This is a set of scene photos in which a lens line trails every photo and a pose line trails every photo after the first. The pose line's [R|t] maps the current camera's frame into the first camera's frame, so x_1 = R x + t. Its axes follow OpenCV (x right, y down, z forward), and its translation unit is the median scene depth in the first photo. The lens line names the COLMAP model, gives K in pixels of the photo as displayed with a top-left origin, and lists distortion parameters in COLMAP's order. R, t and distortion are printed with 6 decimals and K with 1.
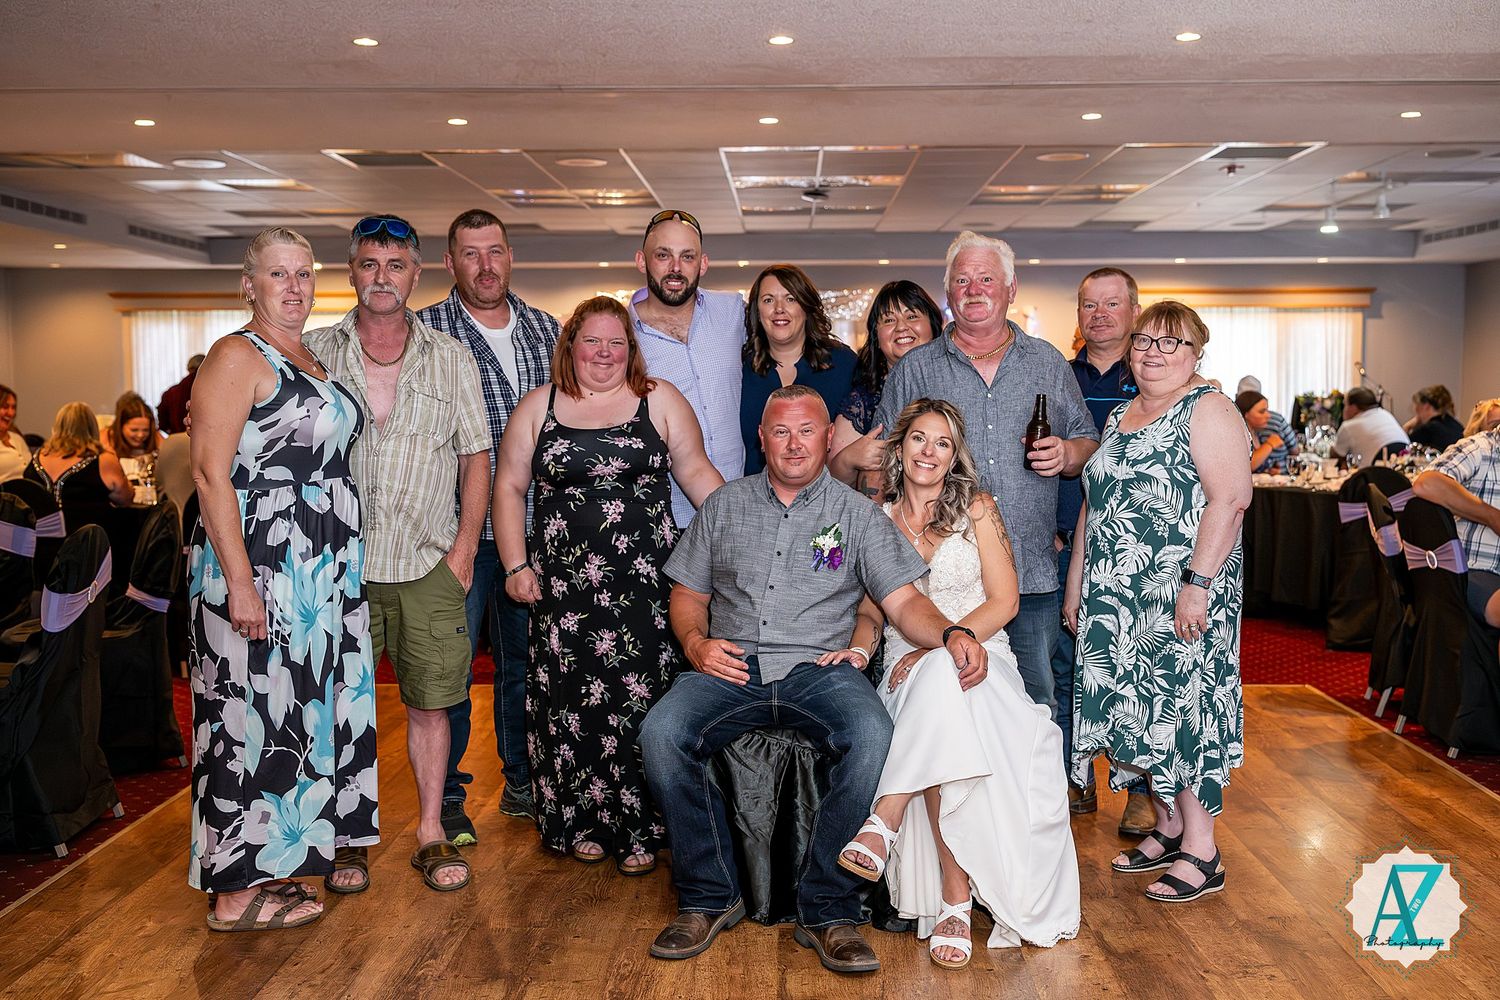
lens RADIAL K [[1521.9, 0, 751.9], [0, 1521.9, 502.6], [0, 0, 1]] dist [0.002471, 0.000000]
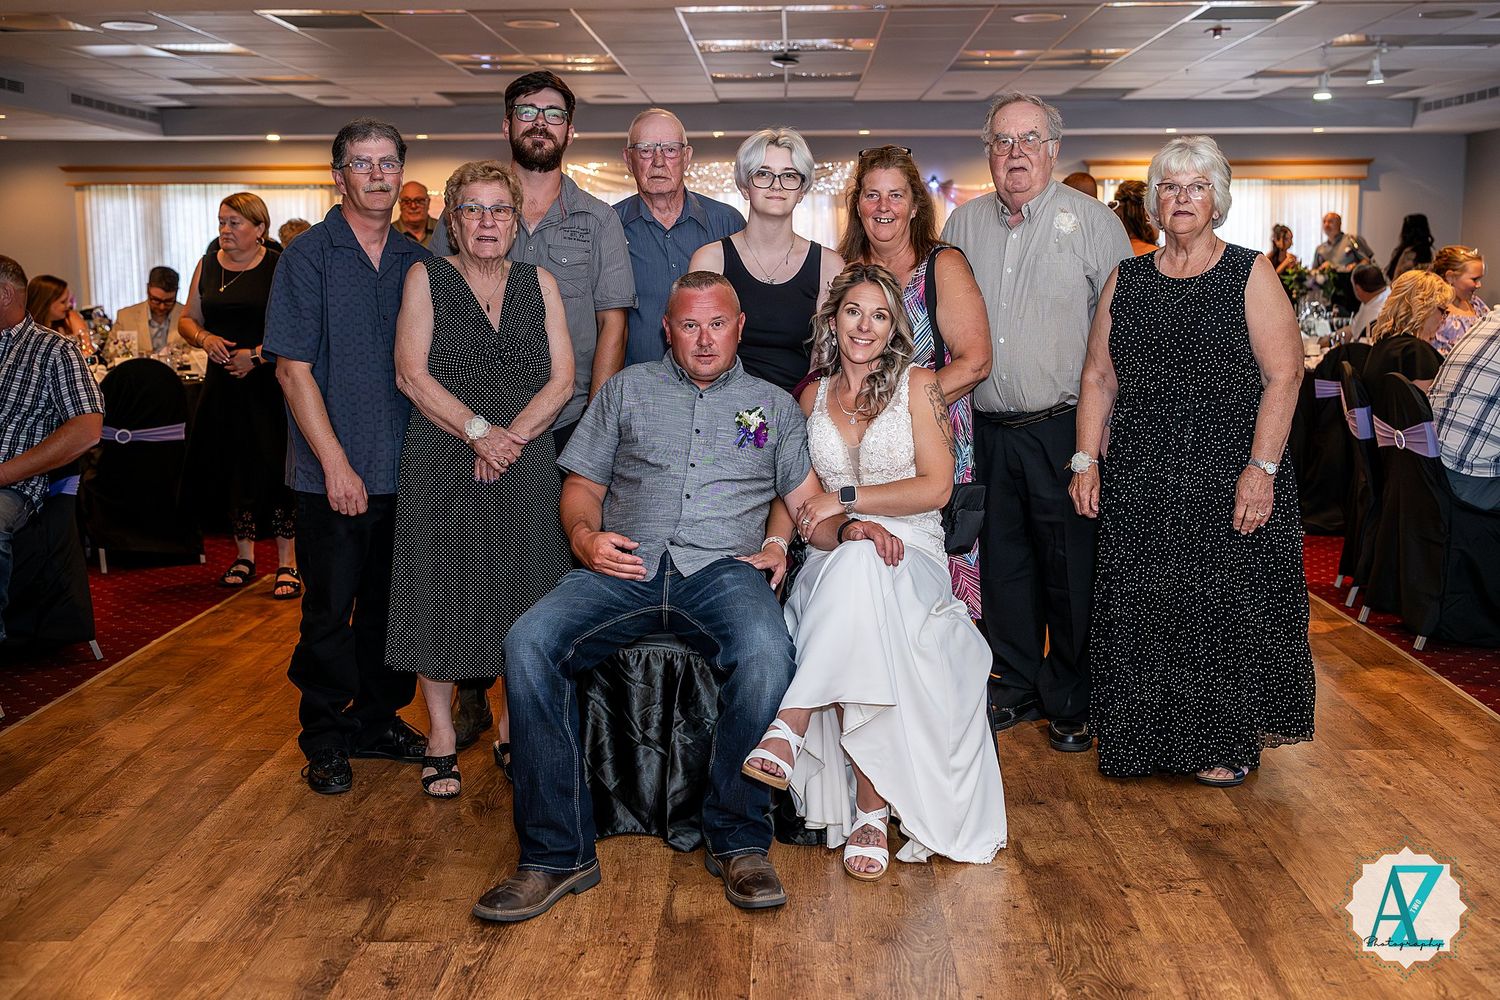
lens RADIAL K [[1521.9, 0, 762.5], [0, 1521.9, 475.9], [0, 0, 1]] dist [0.002471, 0.000000]
pose [[0.999991, -0.002486, 0.003527, 0.033759], [0.002264, 0.998092, 0.061706, -0.000370], [-0.003673, -0.061697, 0.998088, 0.040341]]
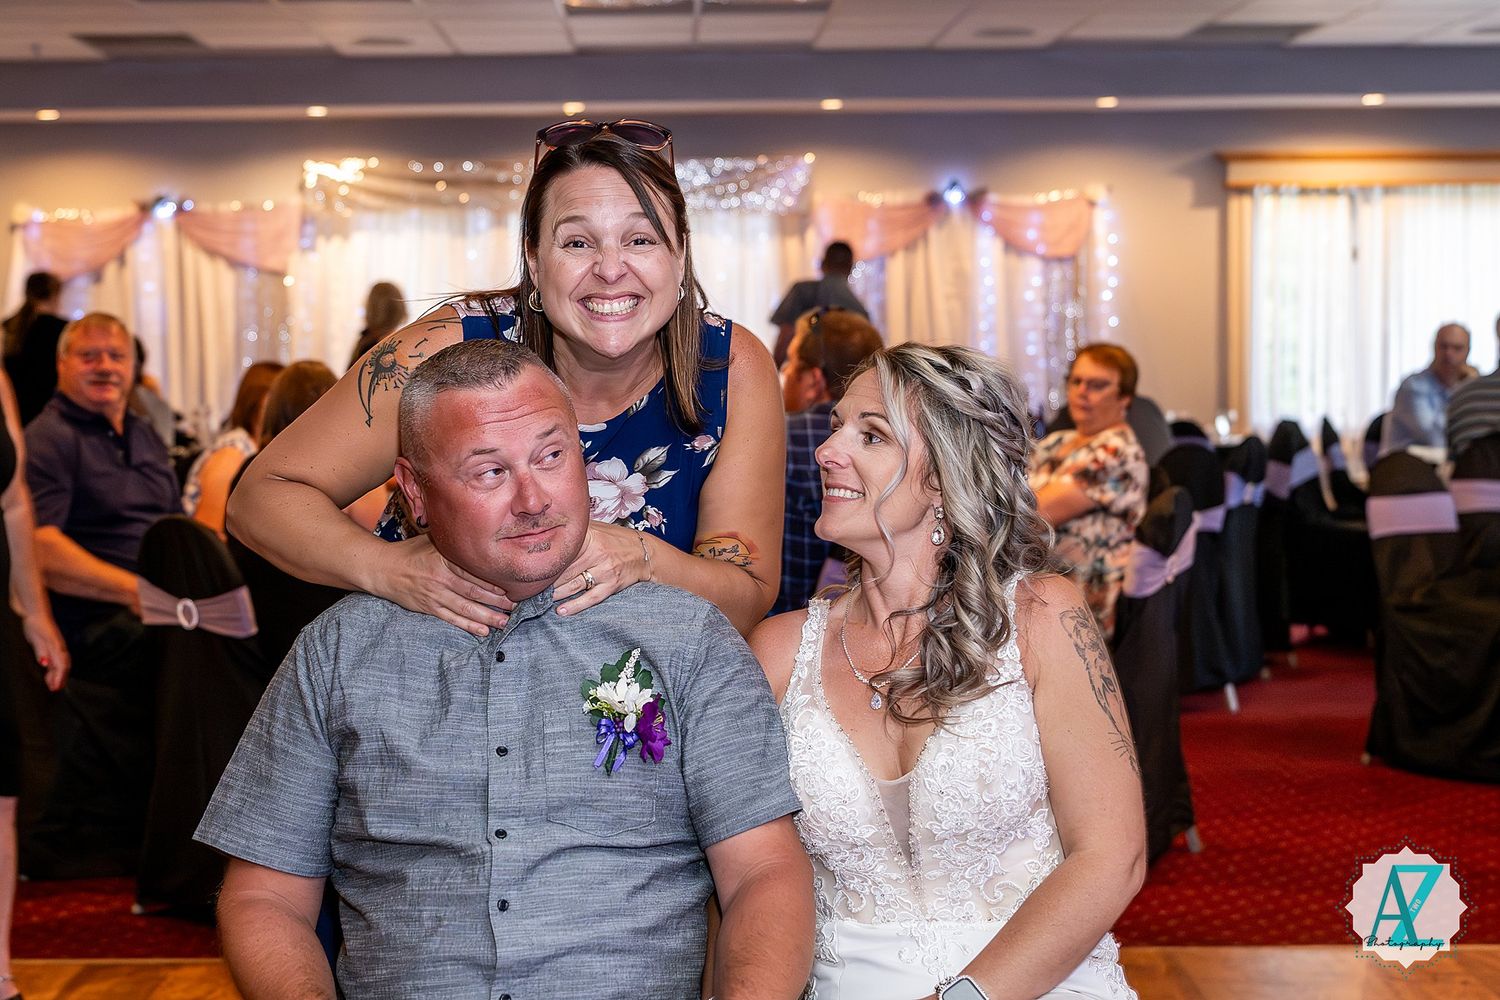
lens RADIAL K [[2505.7, 0, 652.3], [0, 2505.7, 410.2], [0, 0, 1]] dist [0.011776, 0.000000]
pose [[0.999944, -0.007036, 0.007846, 0.026613], [0.007395, 0.998883, -0.046678, -0.012944], [-0.007509, 0.046733, 0.998879, 0.198144]]
